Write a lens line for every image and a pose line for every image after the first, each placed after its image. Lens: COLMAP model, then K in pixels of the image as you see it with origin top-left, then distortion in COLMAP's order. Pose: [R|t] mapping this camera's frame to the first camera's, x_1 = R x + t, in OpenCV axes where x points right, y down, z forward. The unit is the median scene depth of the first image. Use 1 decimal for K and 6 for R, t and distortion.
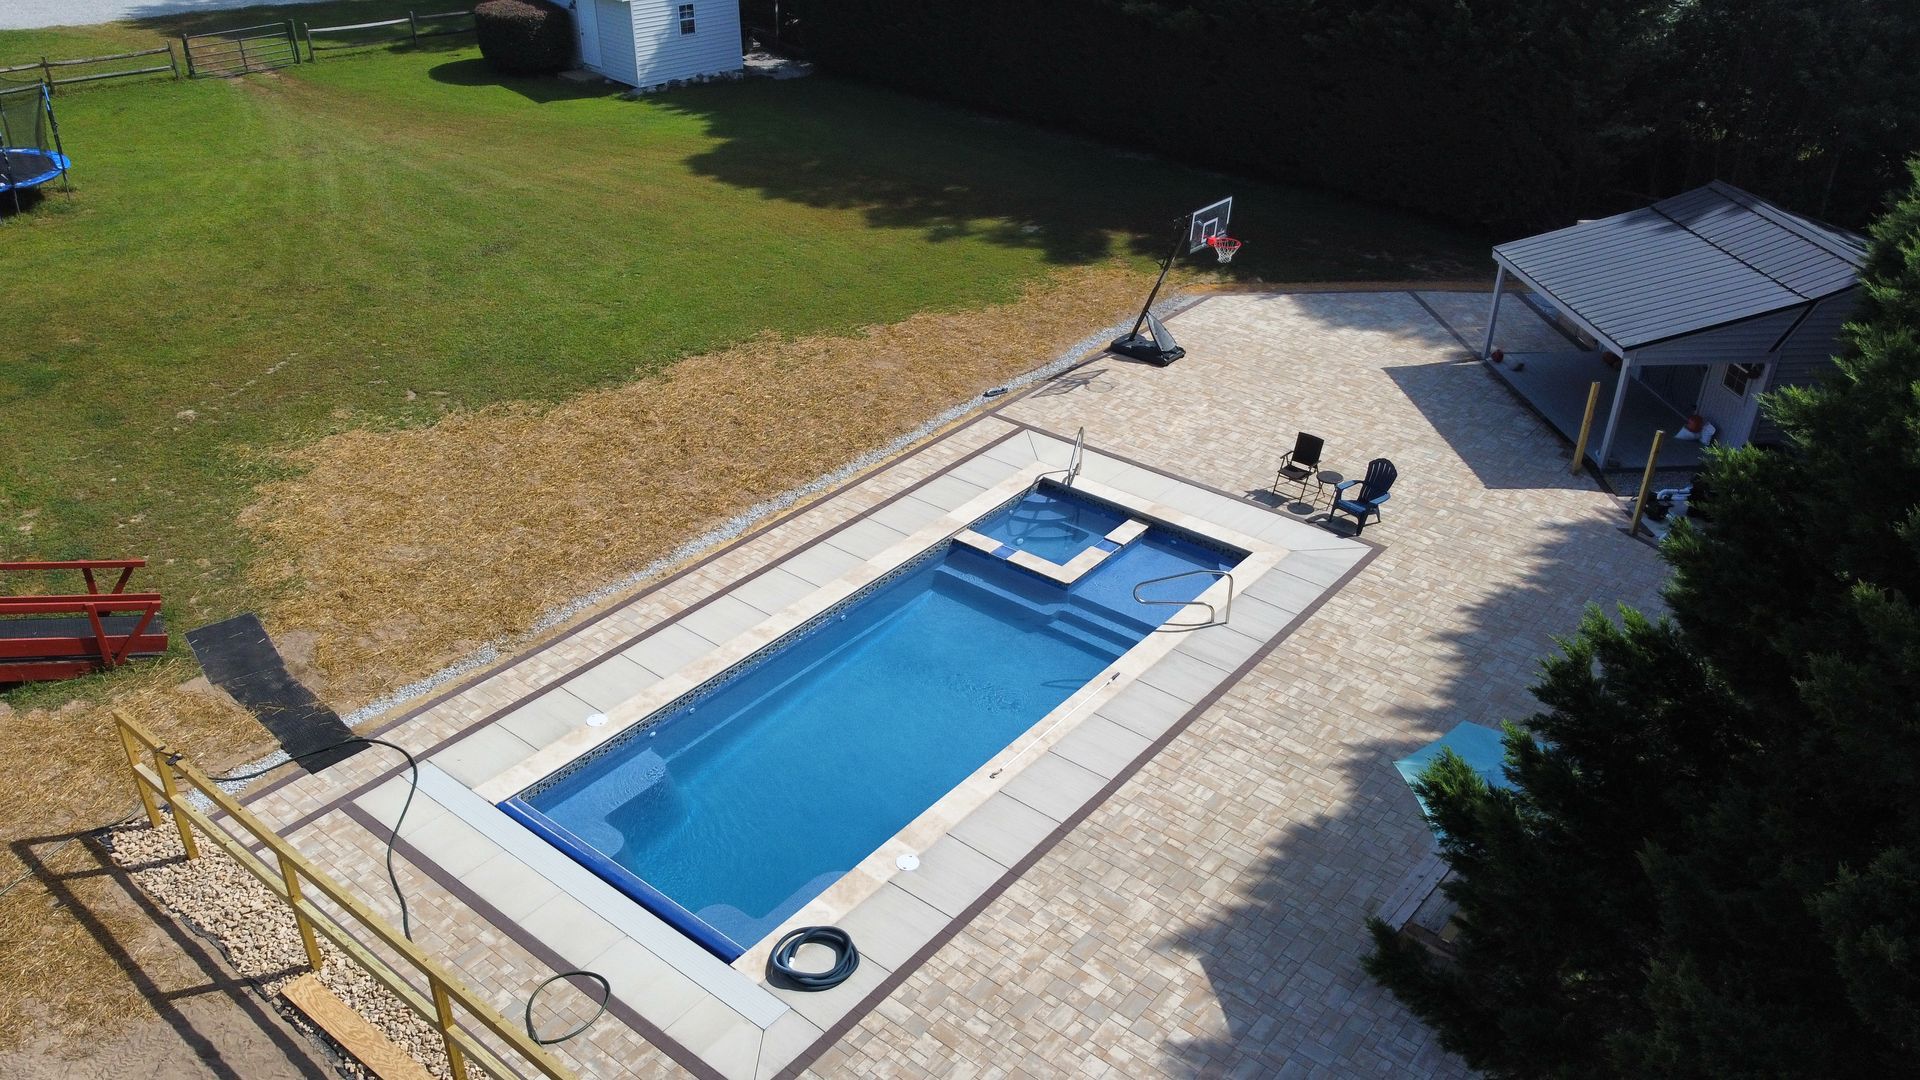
lens RADIAL K [[1457.4, 0, 960.0], [0, 1457.4, 540.0], [0, 0, 1]] dist [-0.007886, 0.003312]
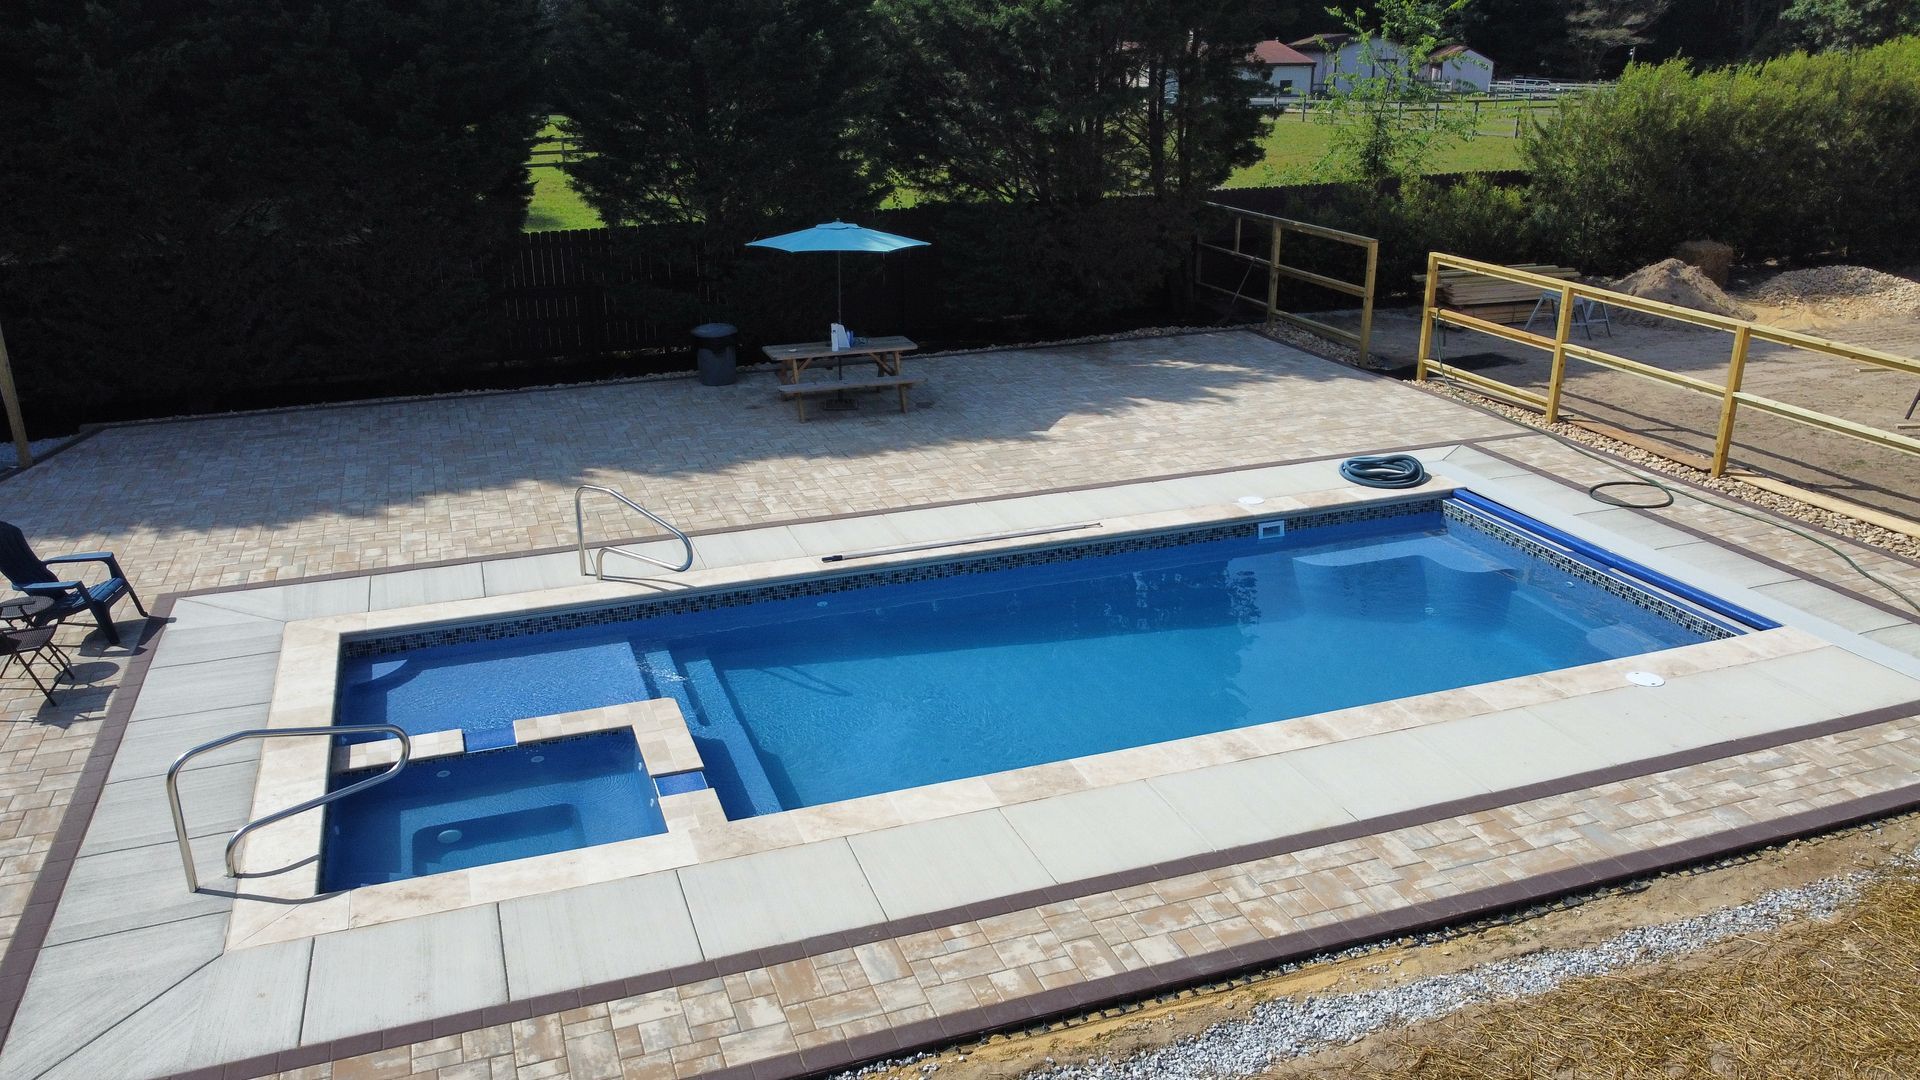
lens RADIAL K [[1457.4, 0, 960.0], [0, 1457.4, 540.0], [0, 0, 1]] dist [-0.007886, 0.003312]
pose [[-0.856622, -0.175815, 0.485064, -0.236950], [0.253496, 0.675427, 0.692487, -0.318963], [-0.449375, 0.716162, -0.534017, 1.150310]]
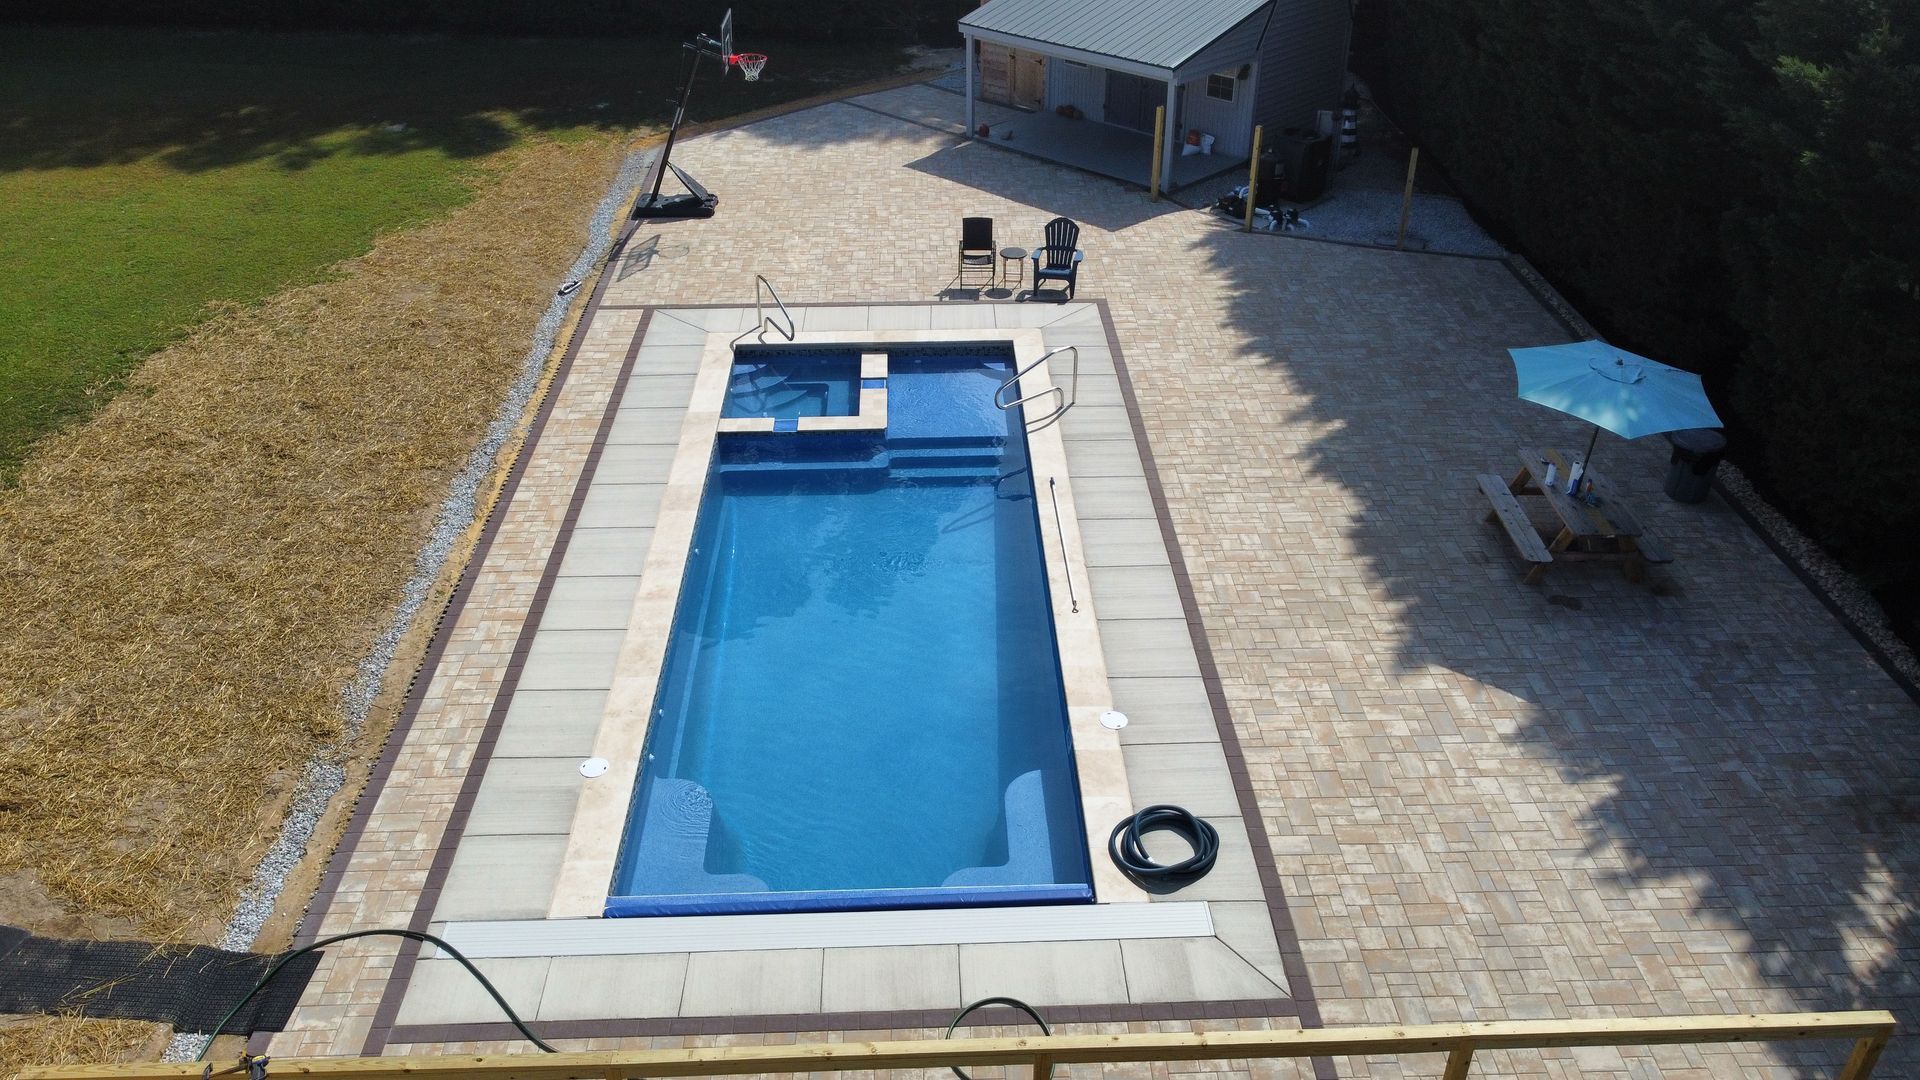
lens RADIAL K [[1457.4, 0, 960.0], [0, 1457.4, 540.0], [0, 0, 1]] dist [-0.007886, 0.003312]
pose [[0.758400, -0.354540, 0.546928, -0.382494], [0.329060, 0.932599, 0.148255, -0.021807], [-0.562626, 0.067535, 0.823948, 0.252343]]
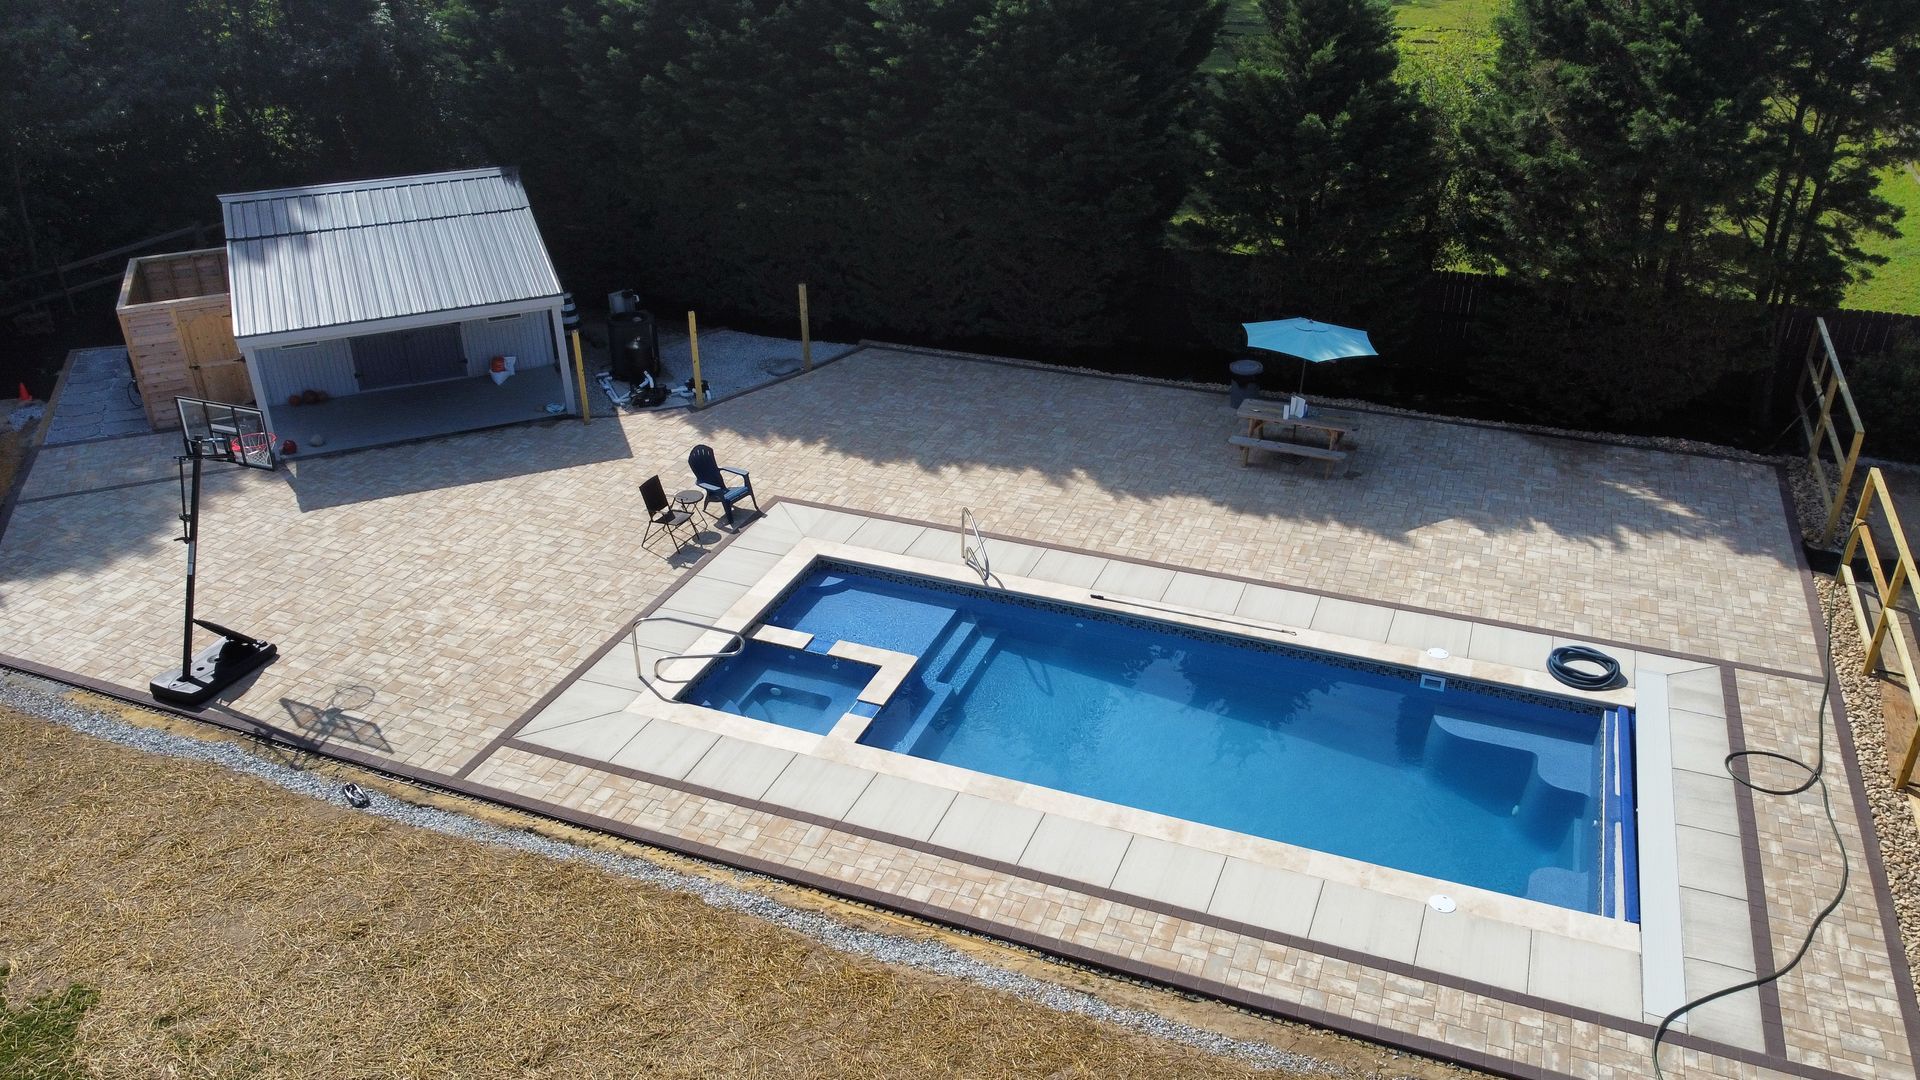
lens RADIAL K [[1457.4, 0, 960.0], [0, 1457.4, 540.0], [0, 0, 1]] dist [-0.007886, 0.003312]
pose [[-0.296133, -0.451945, 0.841458, -0.613506], [0.478150, 0.692492, 0.540211, -0.461736], [-0.826848, 0.562317, 0.011028, 0.904247]]
